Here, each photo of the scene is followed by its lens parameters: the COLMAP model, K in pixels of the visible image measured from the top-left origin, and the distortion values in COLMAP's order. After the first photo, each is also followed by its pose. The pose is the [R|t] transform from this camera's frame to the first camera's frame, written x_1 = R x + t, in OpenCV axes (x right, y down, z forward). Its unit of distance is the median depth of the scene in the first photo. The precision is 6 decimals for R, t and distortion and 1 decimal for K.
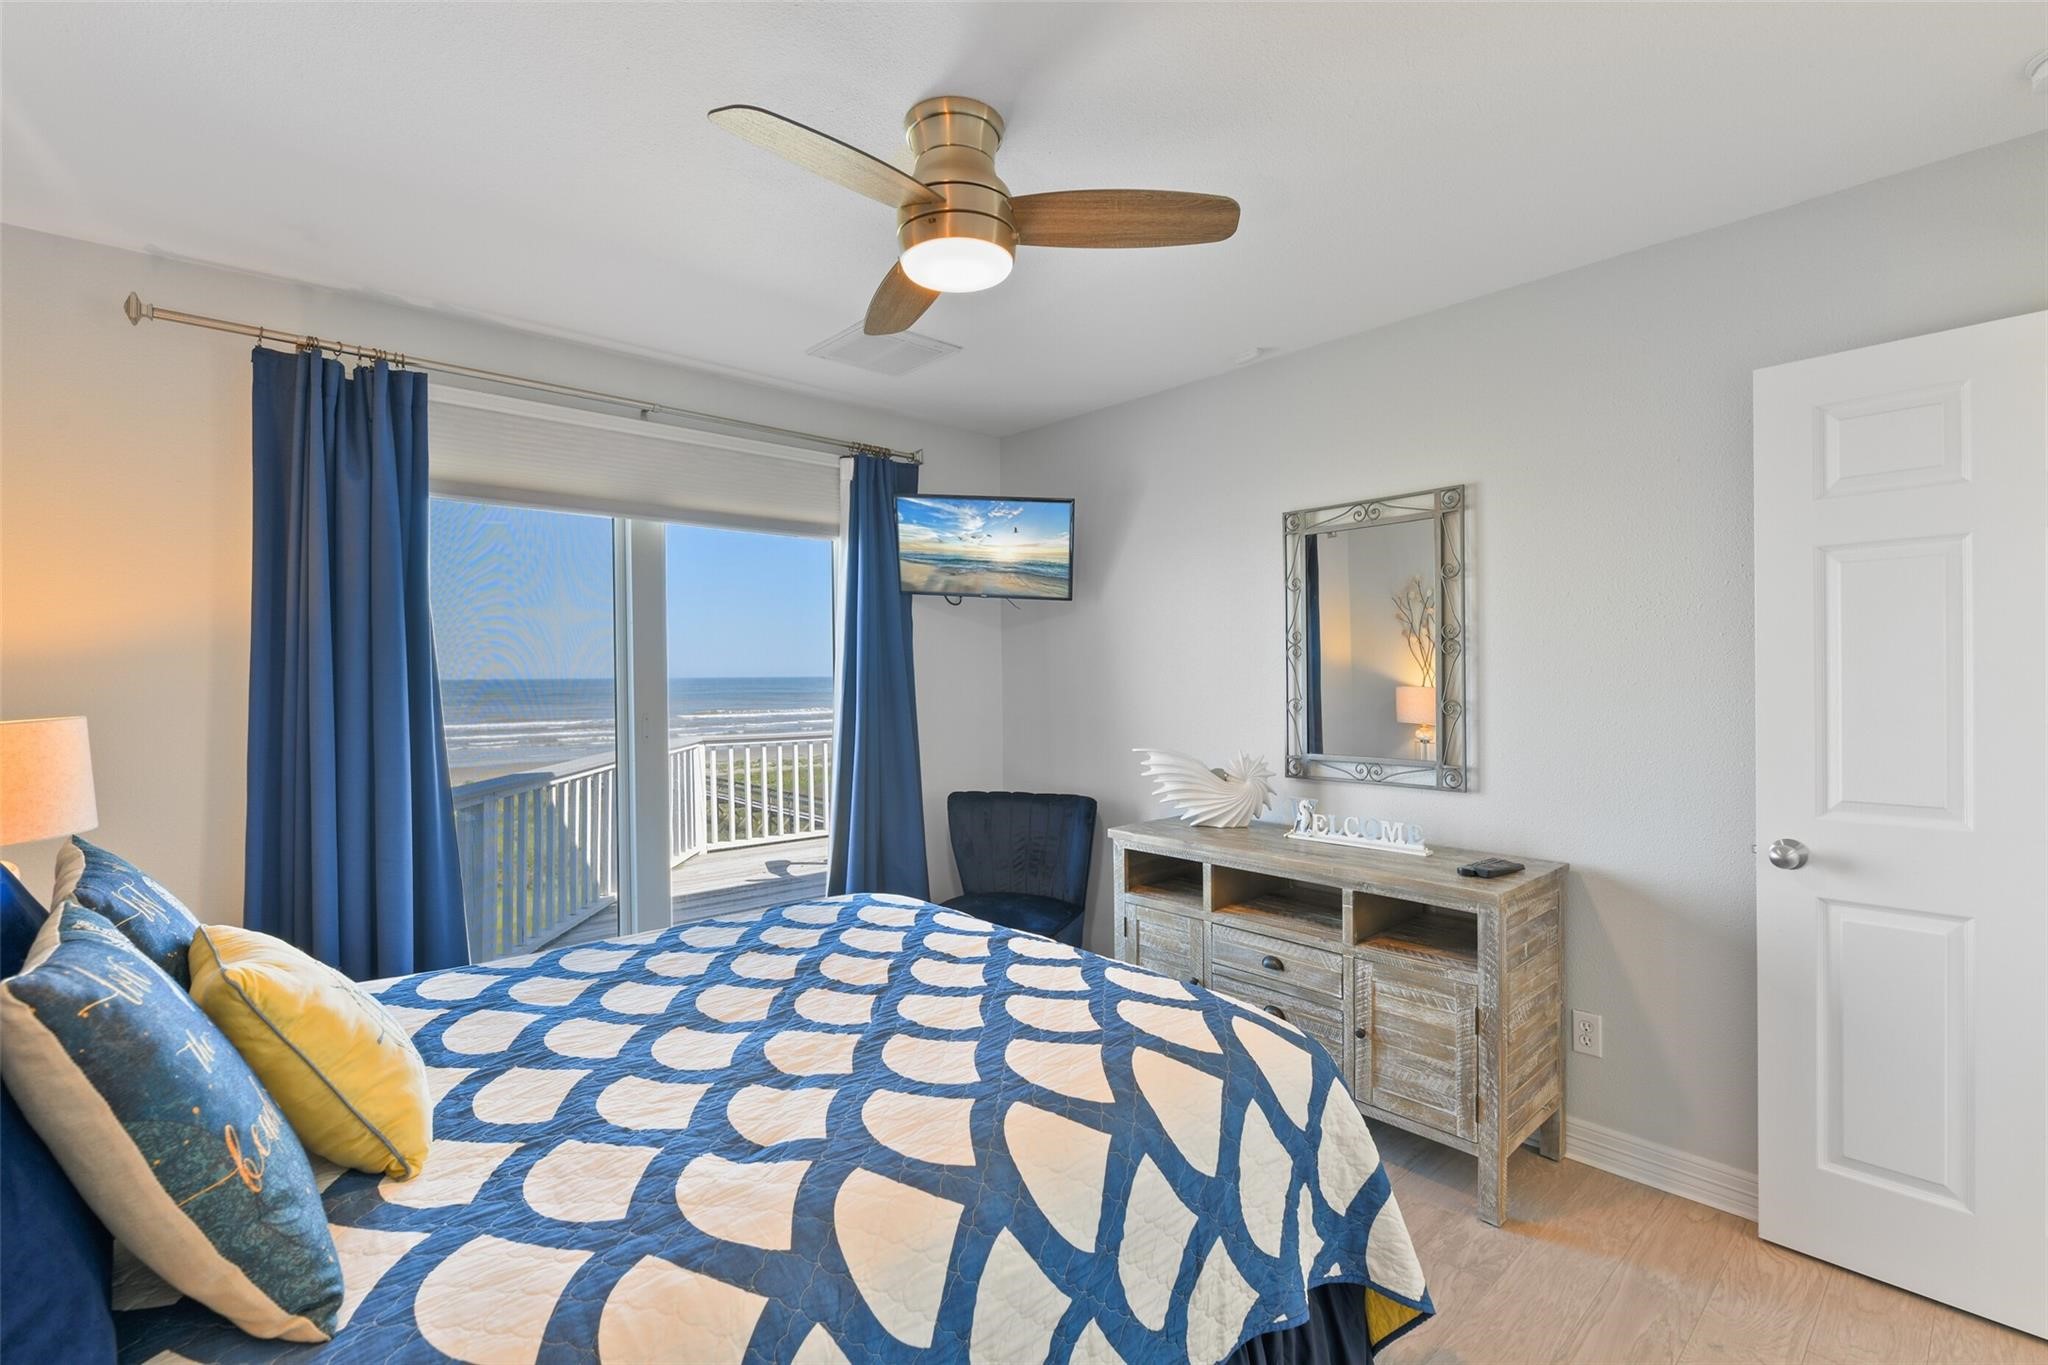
lens RADIAL K [[909.5, 0, 1031.6], [0, 909.5, 672.4], [0, 0, 1]] dist [0.000577, -0.000360]
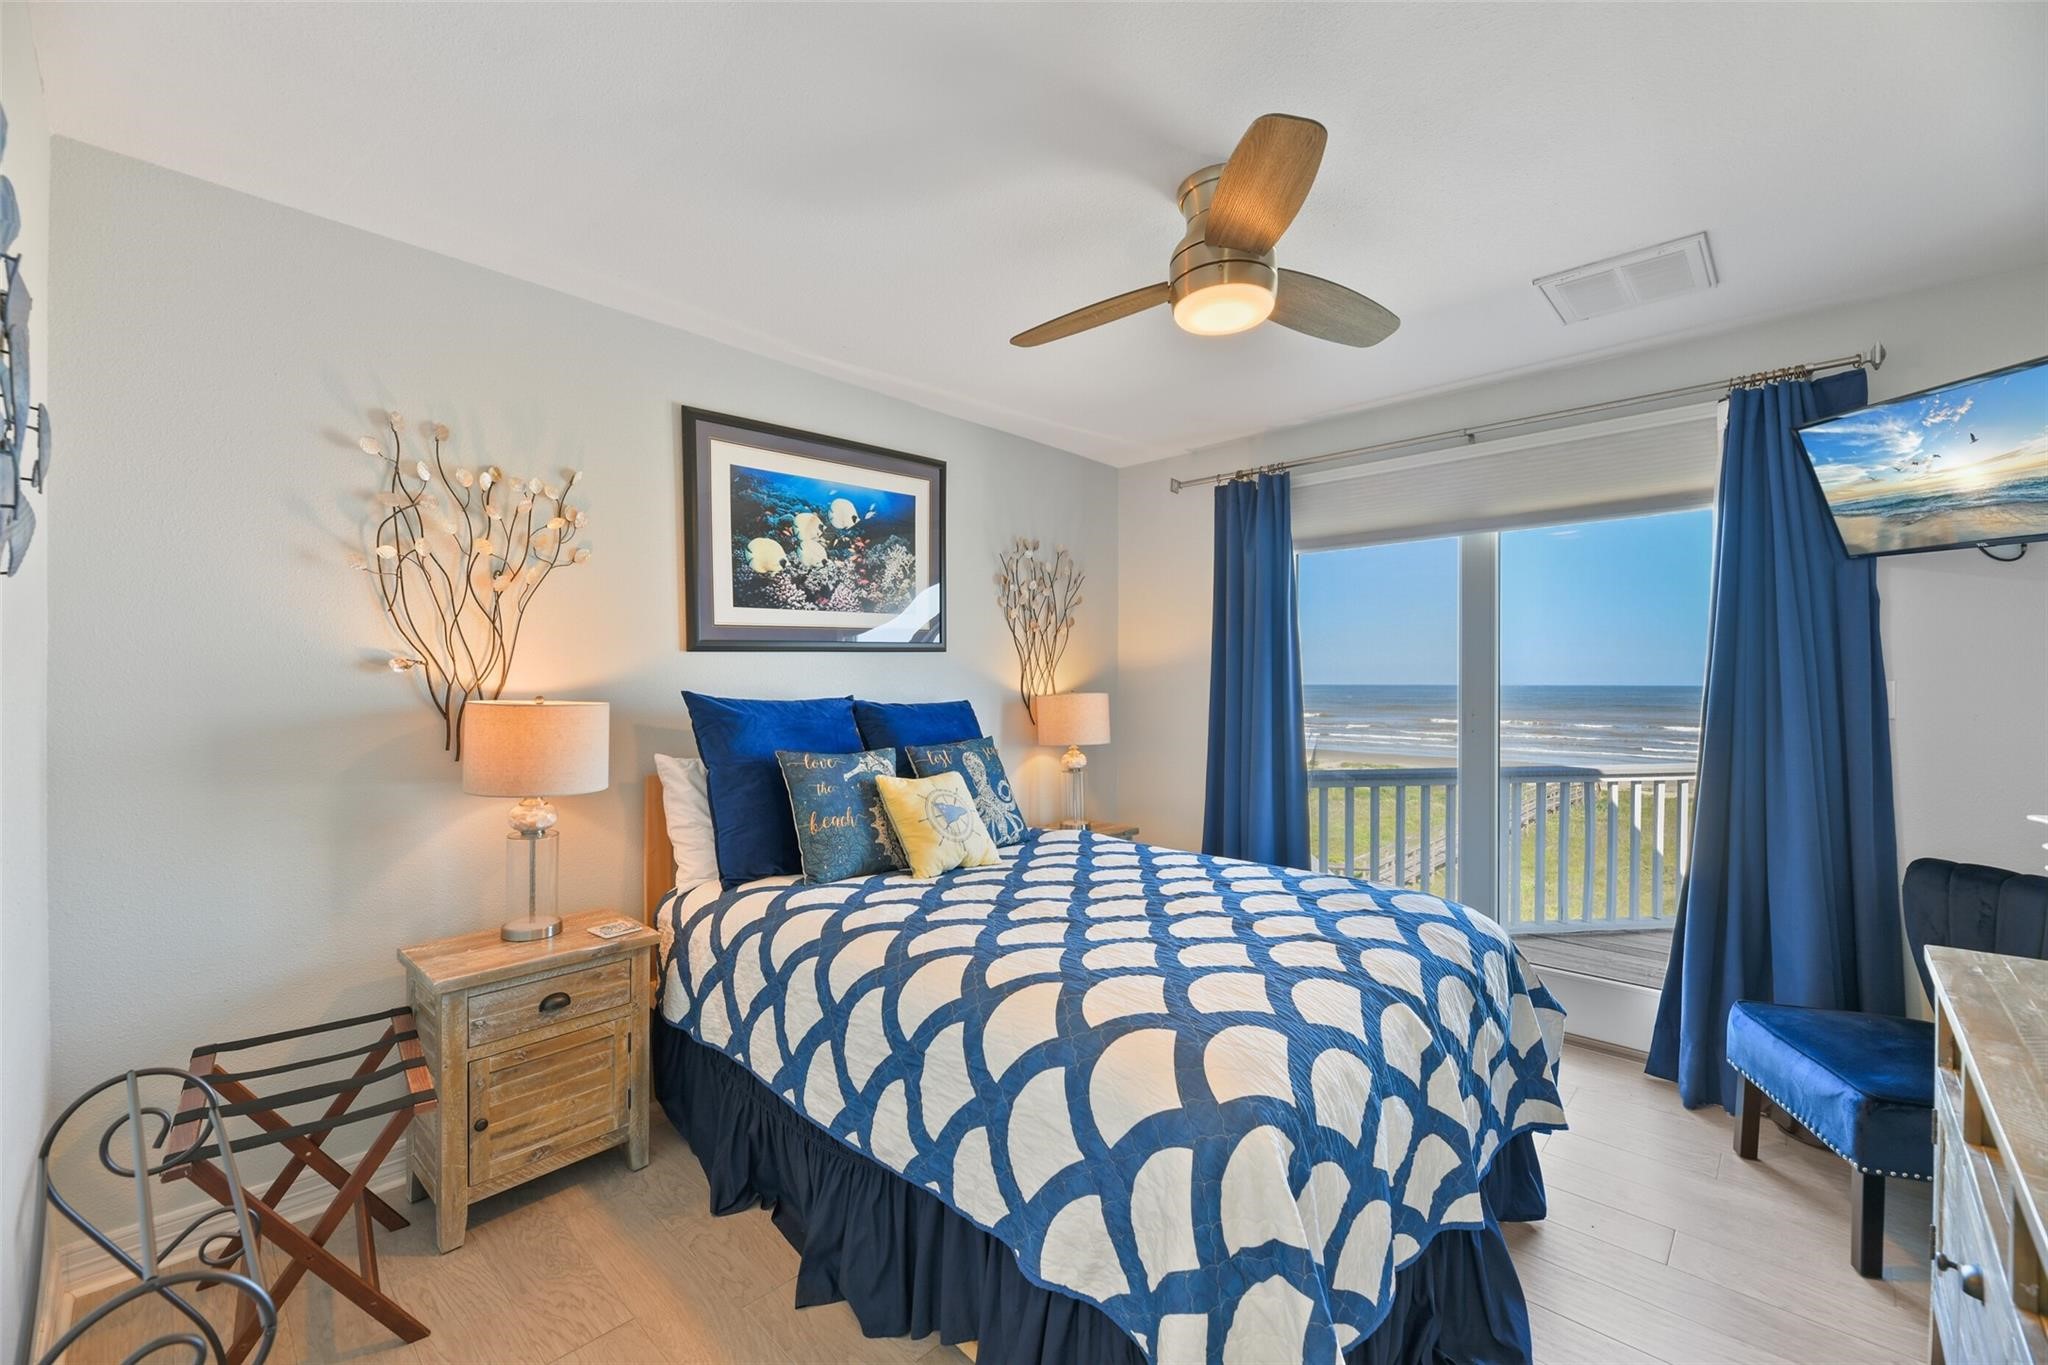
lens RADIAL K [[840.8, 0, 1033.6], [0, 840.8, 679.1], [0, 0, 1]] dist [-0.001847, -0.000880]
pose [[0.086534, 0.009922, -0.996199, 0.482397], [0.000177, 0.999950, 0.009975, -0.002233], [0.996249, -0.001040, 0.086528, 0.337405]]
